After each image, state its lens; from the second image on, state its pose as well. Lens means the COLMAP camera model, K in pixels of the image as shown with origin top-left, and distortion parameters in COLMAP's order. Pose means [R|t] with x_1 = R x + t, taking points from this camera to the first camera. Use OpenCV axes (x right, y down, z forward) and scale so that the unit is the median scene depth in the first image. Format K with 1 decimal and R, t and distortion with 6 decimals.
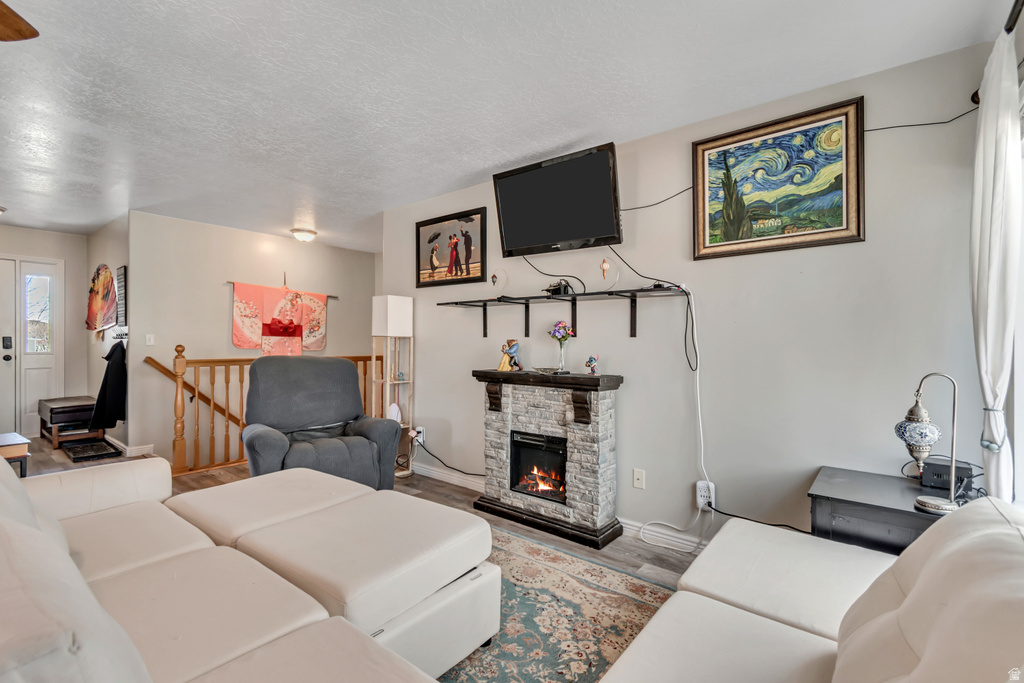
lens RADIAL K [[455.5, 0, 517.2], [0, 455.5, 345.0], [0, 0, 1]] dist [0.001843, -0.001752]
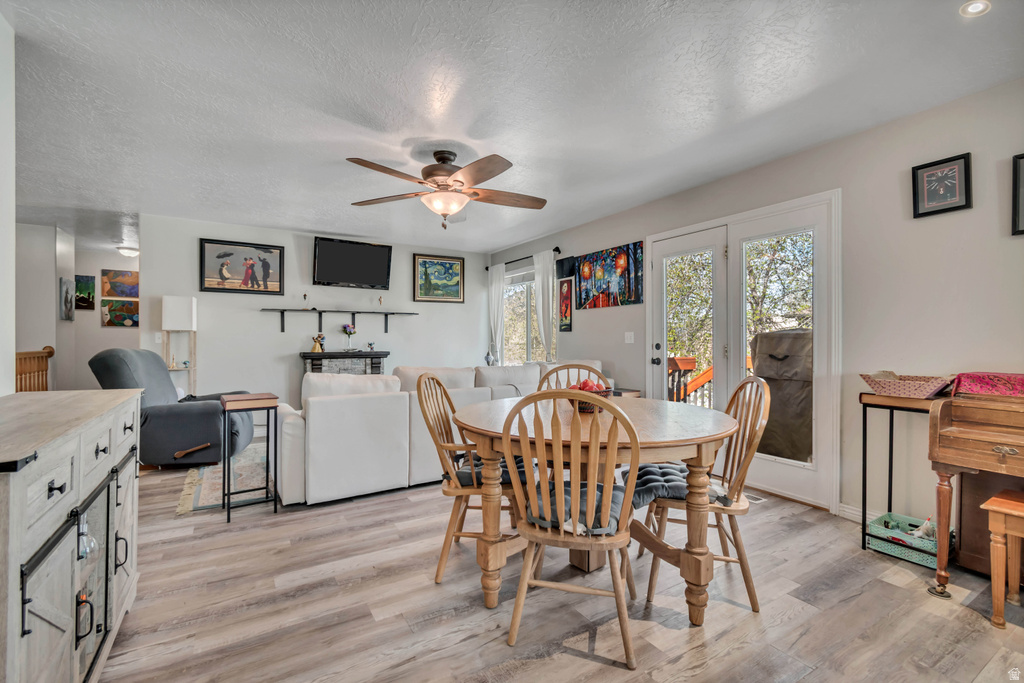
lens RADIAL K [[455.5, 0, 508.7], [0, 455.5, 341.8], [0, 0, 1]] dist [0.001843, -0.001752]
pose [[0.355080, -0.012274, 0.934755, -1.448799], [0.007340, 0.999920, 0.010342, 0.005659], [-0.934807, 0.003189, 0.355142, -0.284974]]
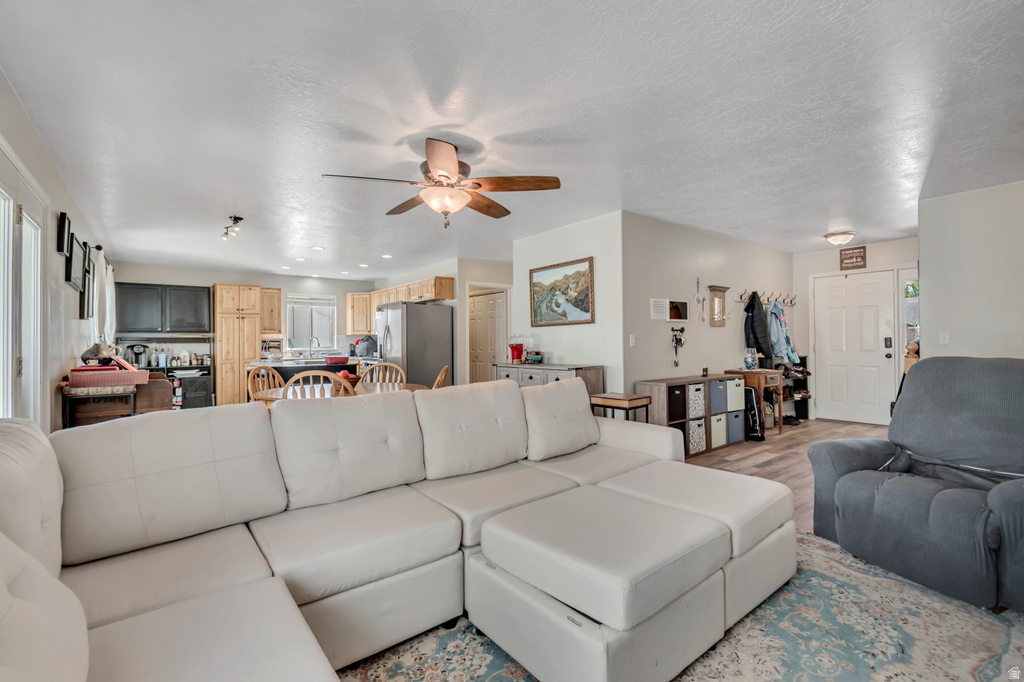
lens RADIAL K [[455.5, 0, 511.3], [0, 455.5, 341.9], [0, 0, 1]] dist [0.001843, -0.001752]
pose [[-0.244788, -0.009512, -0.969530, 0.407532], [-0.002262, 0.999955, -0.009240, 0.009305], [0.969574, -0.000069, -0.244799, 0.604768]]
